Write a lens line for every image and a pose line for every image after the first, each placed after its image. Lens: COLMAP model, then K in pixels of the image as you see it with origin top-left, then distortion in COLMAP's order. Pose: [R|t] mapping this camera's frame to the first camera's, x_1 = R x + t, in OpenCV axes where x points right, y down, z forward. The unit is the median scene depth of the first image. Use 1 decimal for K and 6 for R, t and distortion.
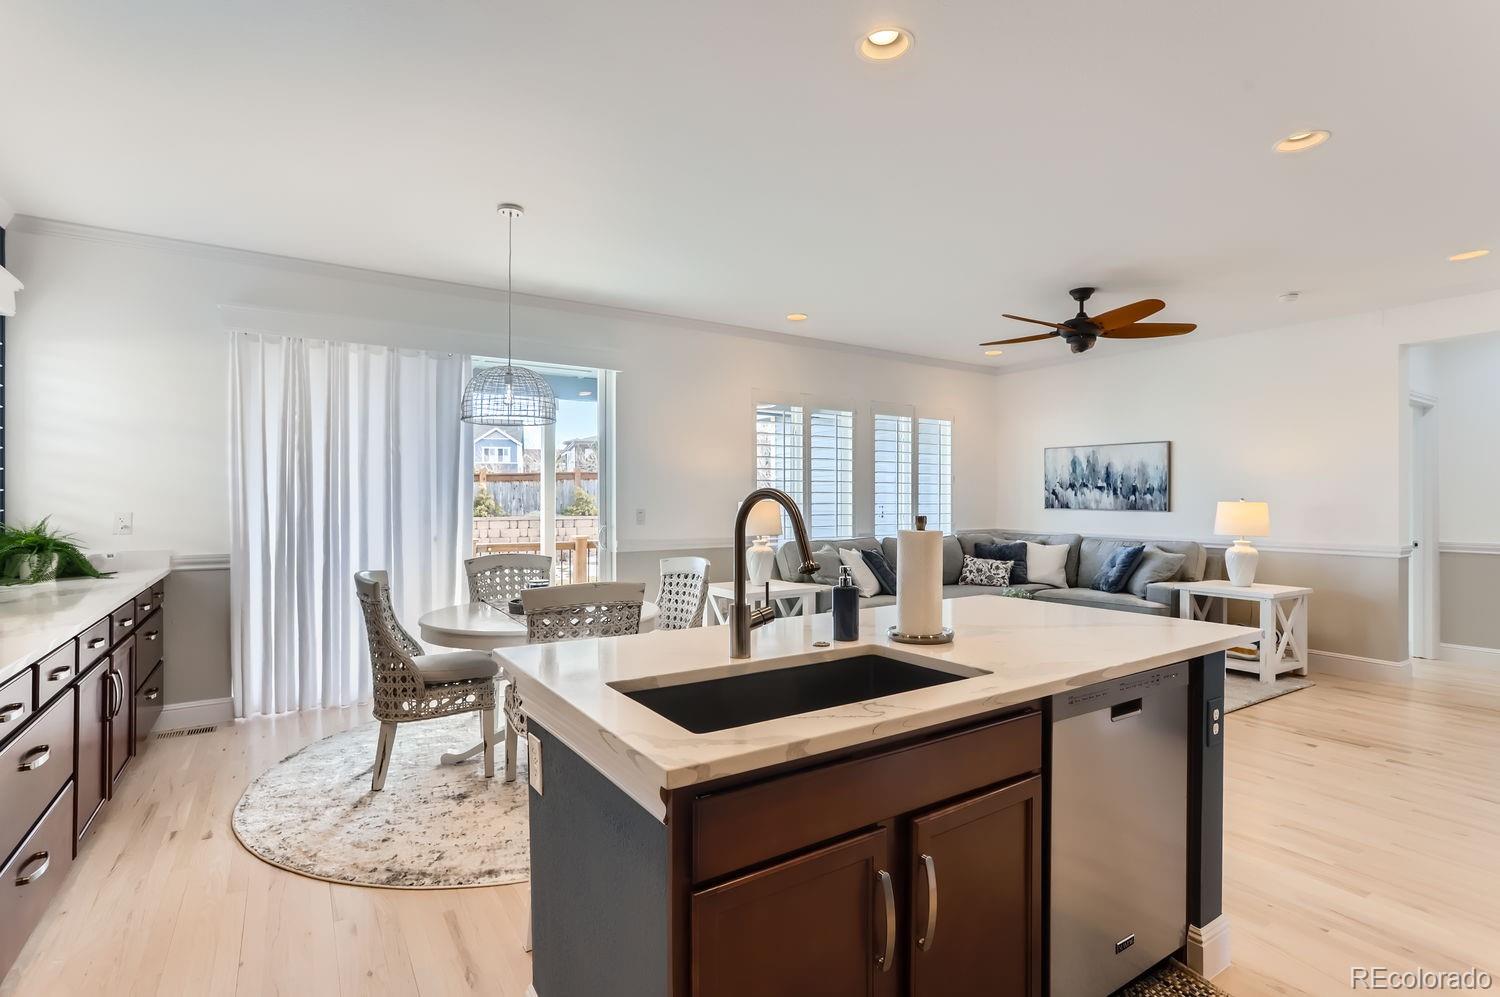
lens RADIAL K [[720.3, 0, 750.0], [0, 720.3, 498.5], [0, 0, 1]] dist [-0.045195, 0.026016]
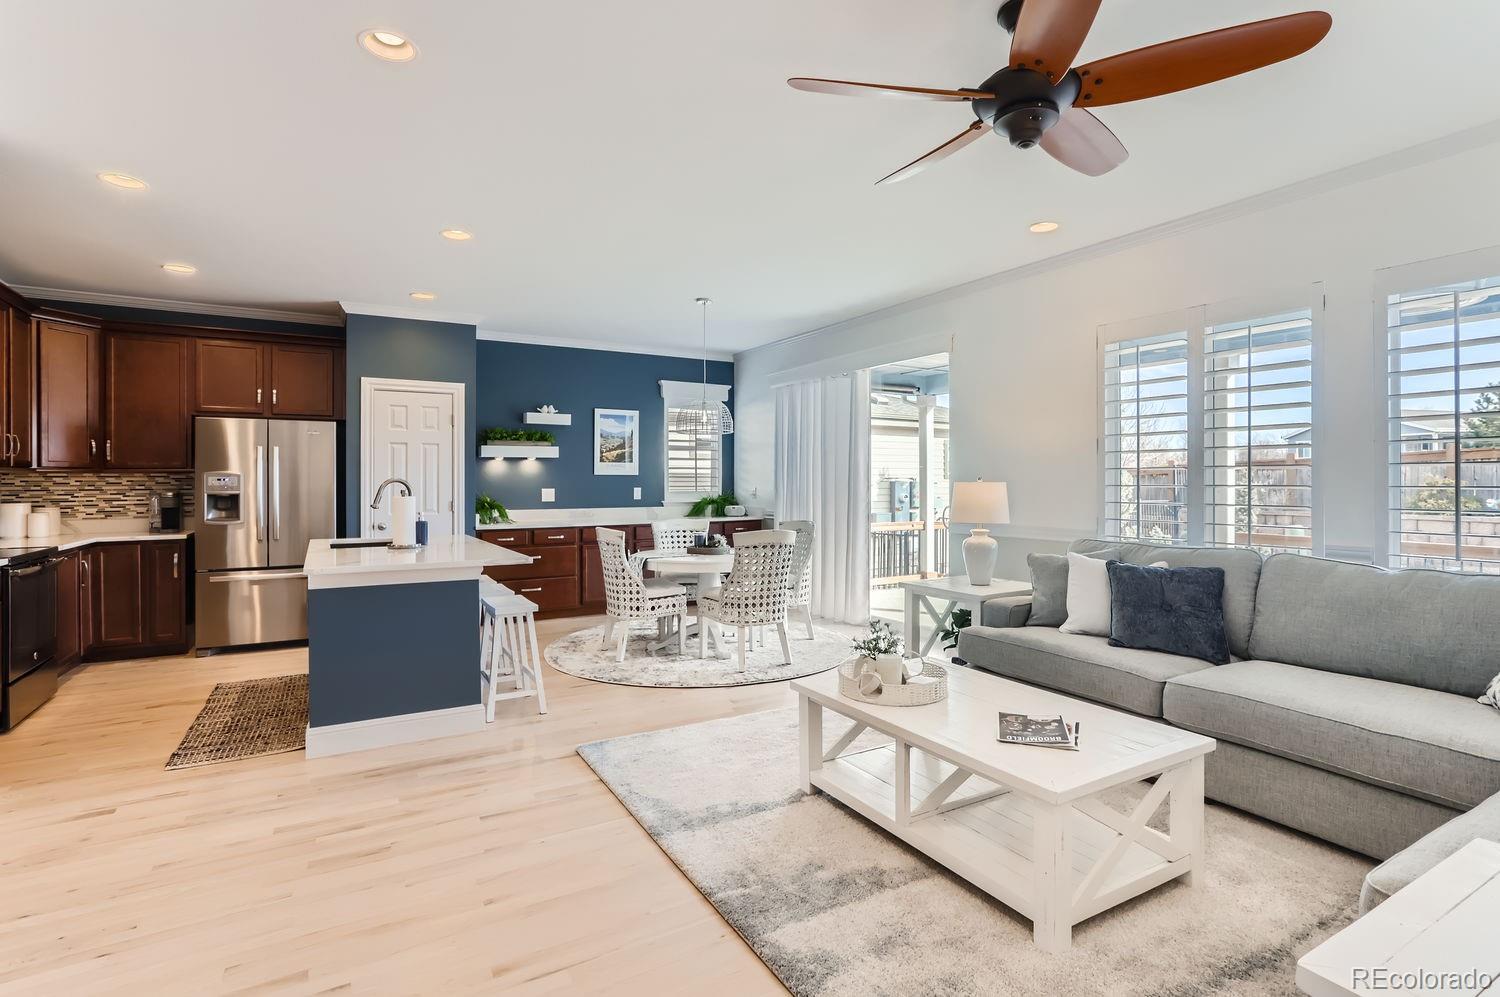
lens RADIAL K [[726.3, 0, 743.4], [0, 726.3, 489.0], [0, 0, 1]] dist [-0.025642, 0.023530]
pose [[-0.036919, 0.009450, -0.999274, 0.698888], [0.004143, 0.999948, 0.009304, 0.003175], [0.999310, -0.003797, -0.036957, 0.629414]]
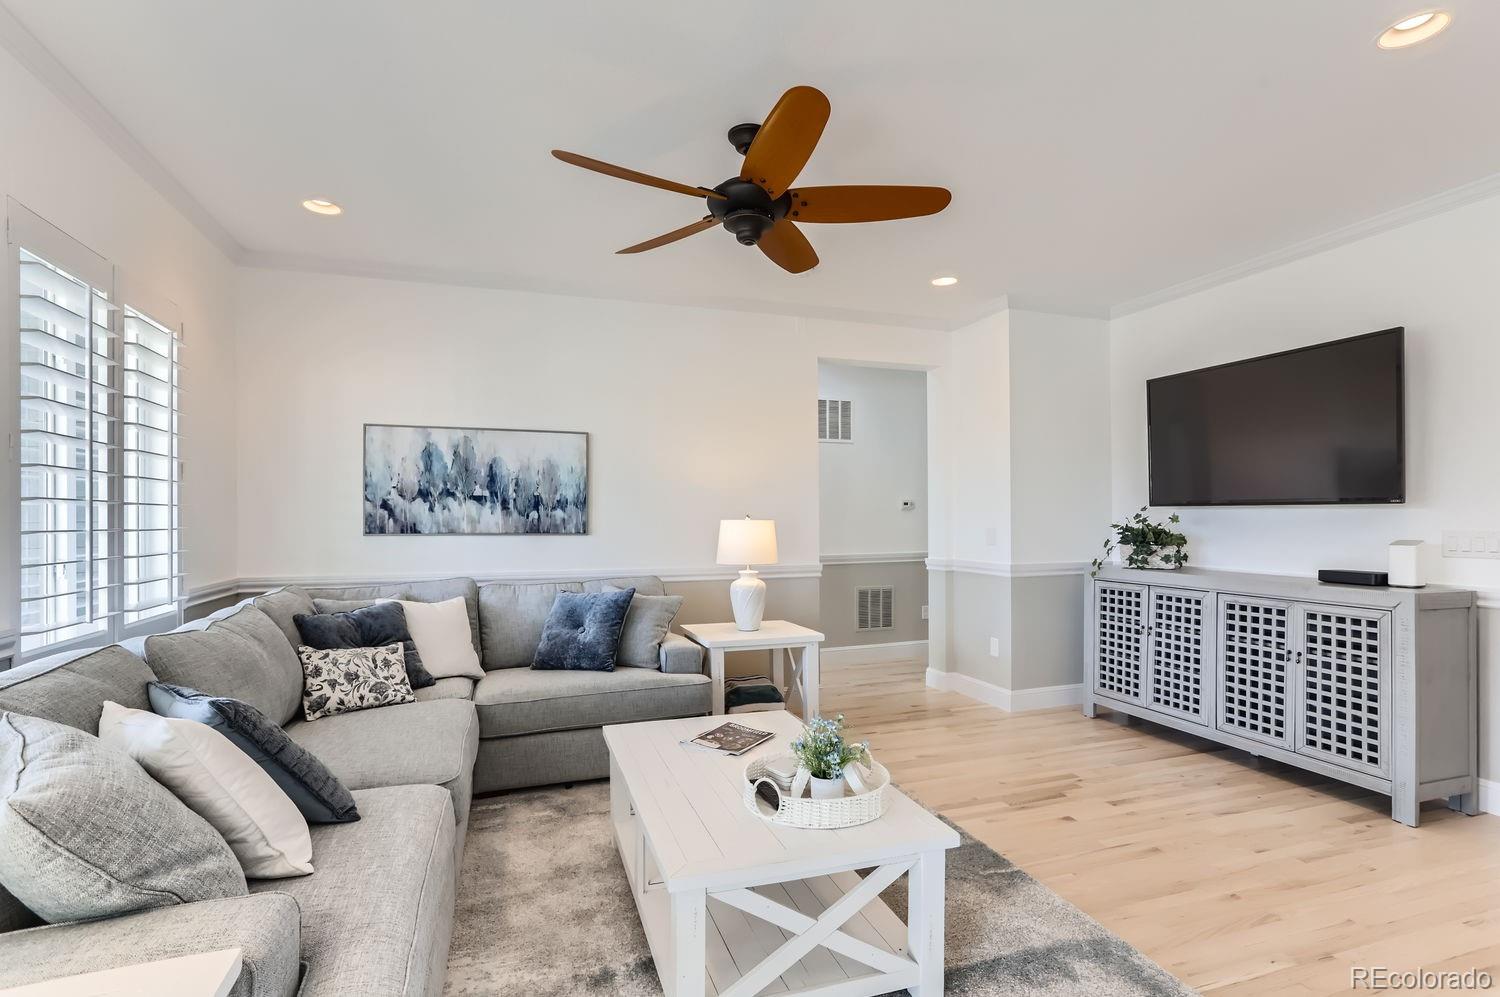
lens RADIAL K [[727.8, 0, 736.7], [0, 727.8, 510.6], [0, 0, 1]] dist [-0.032670, 0.028601]
pose [[0.243696, 0.009129, 0.969809, -0.057077], [0.002371, 0.999947, -0.010009, 0.002201], [-0.969849, 0.004738, 0.243662, 0.656857]]
